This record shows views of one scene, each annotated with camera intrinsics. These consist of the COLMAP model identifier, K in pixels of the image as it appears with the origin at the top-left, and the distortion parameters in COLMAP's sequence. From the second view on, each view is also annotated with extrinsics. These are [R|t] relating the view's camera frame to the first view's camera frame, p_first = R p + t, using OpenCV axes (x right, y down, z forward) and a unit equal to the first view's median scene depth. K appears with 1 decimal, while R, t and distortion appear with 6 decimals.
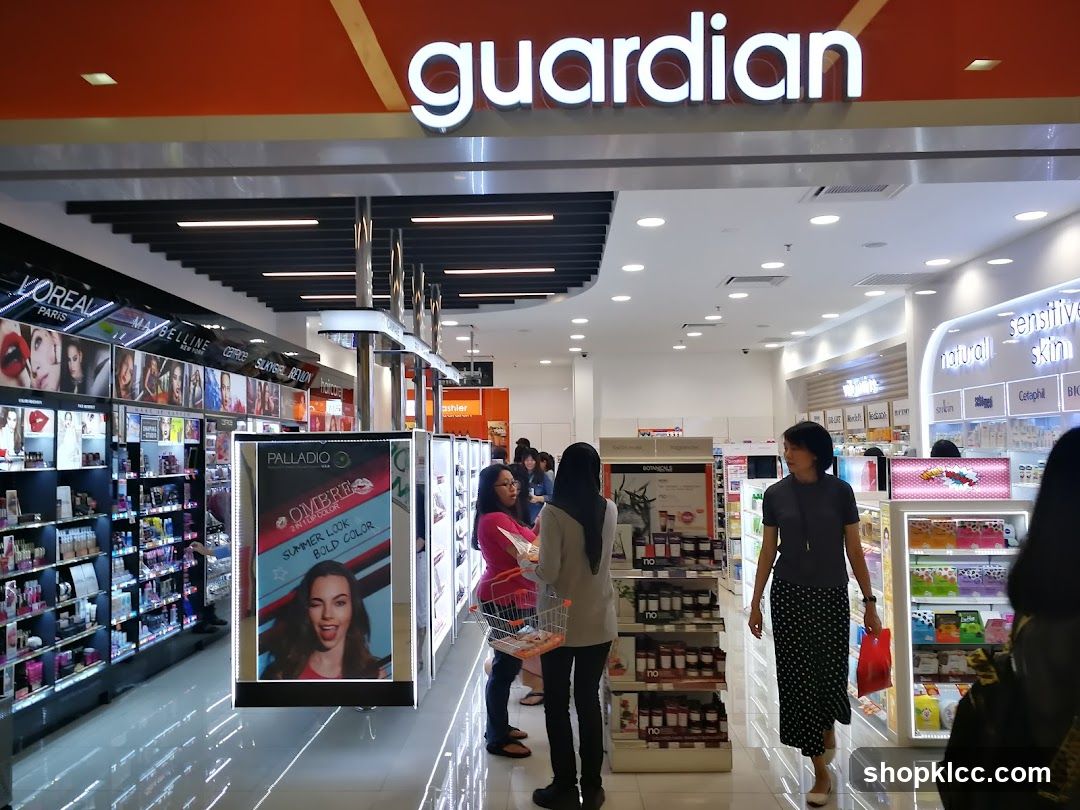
lens RADIAL K [[891.1, 0, 551.0], [0, 891.1, 408.6], [0, 0, 1]] dist [0.014580, -0.030636]
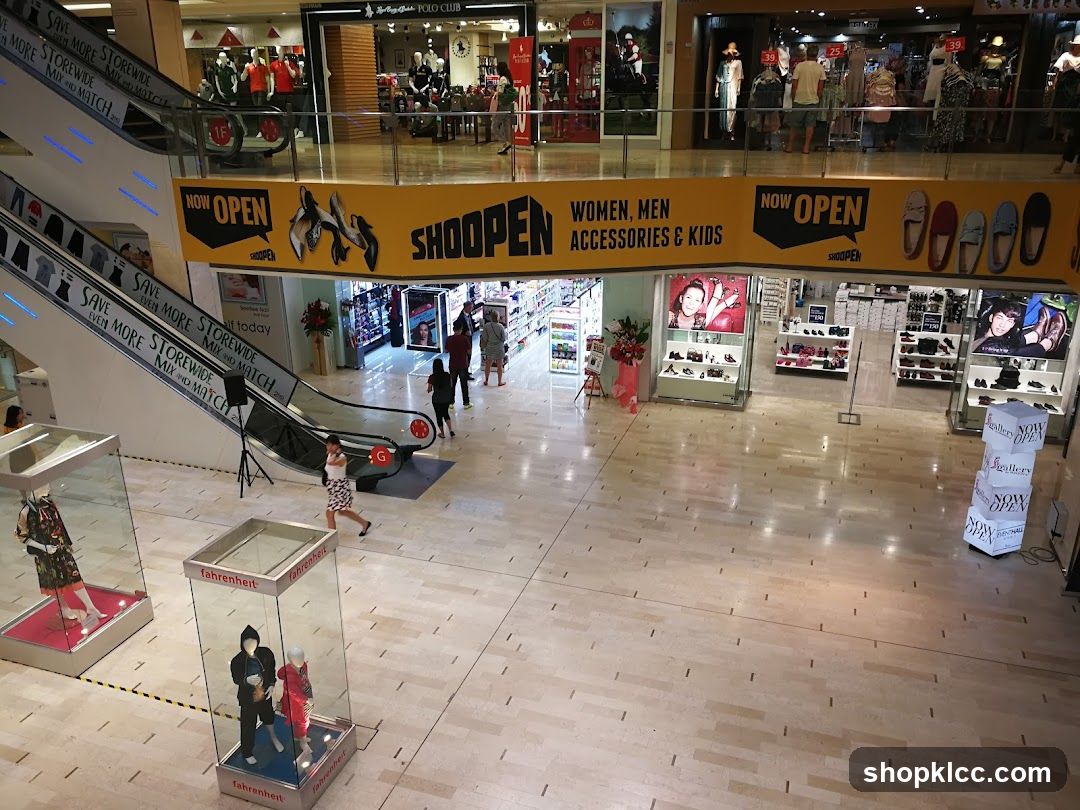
lens RADIAL K [[891.1, 0, 534.4], [0, 891.1, 403.4], [0, 0, 1]] dist [0.014580, -0.030636]
pose [[0.951237, 0.105318, -0.289924, 1.312106], [0.017358, 0.920142, 0.391200, -0.962876], [0.307972, -0.377156, 0.873445, -2.341271]]
